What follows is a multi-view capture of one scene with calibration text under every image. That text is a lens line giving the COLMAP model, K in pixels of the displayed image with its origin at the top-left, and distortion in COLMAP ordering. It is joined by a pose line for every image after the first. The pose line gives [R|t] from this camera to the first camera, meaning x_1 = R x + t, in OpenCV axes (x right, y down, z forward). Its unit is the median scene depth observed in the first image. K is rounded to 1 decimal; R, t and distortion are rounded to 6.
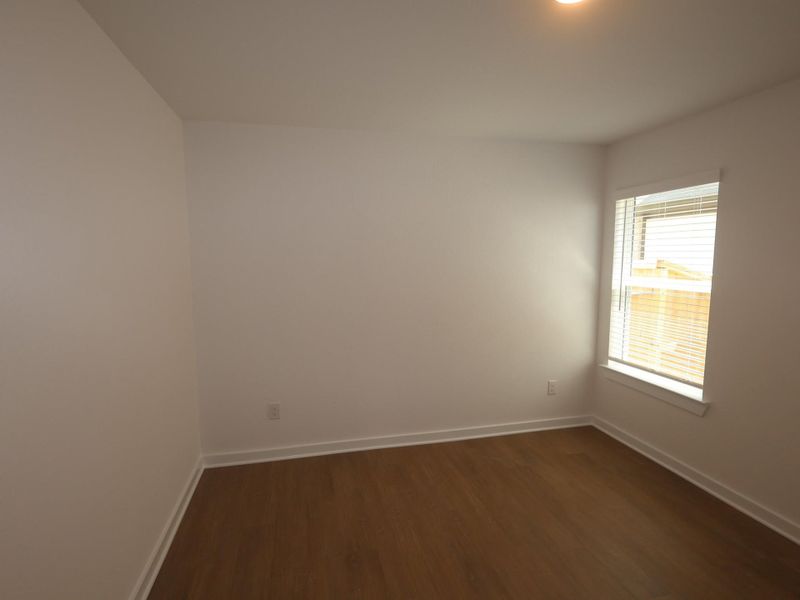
lens RADIAL K [[411.2, 0, 400.1], [0, 411.2, 300.2], [0, 0, 1]] dist [0.001022, -0.000734]
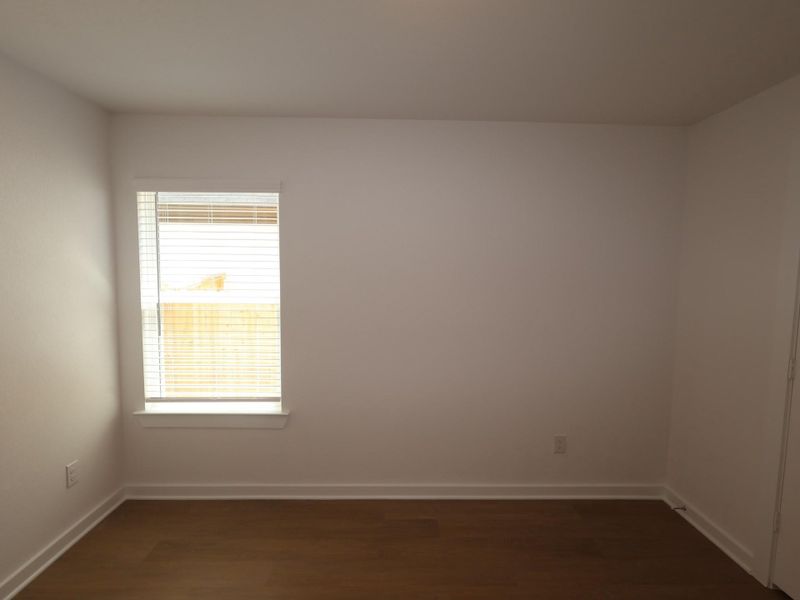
lens RADIAL K [[411.2, 0, 400.3], [0, 411.2, 301.7], [0, 0, 1]] dist [0.001022, -0.000734]
pose [[0.225487, -0.072143, 0.971571, -0.109672], [0.091186, 0.994440, 0.052679, -0.036947], [-0.969969, 0.076716, 0.230812, 0.366344]]
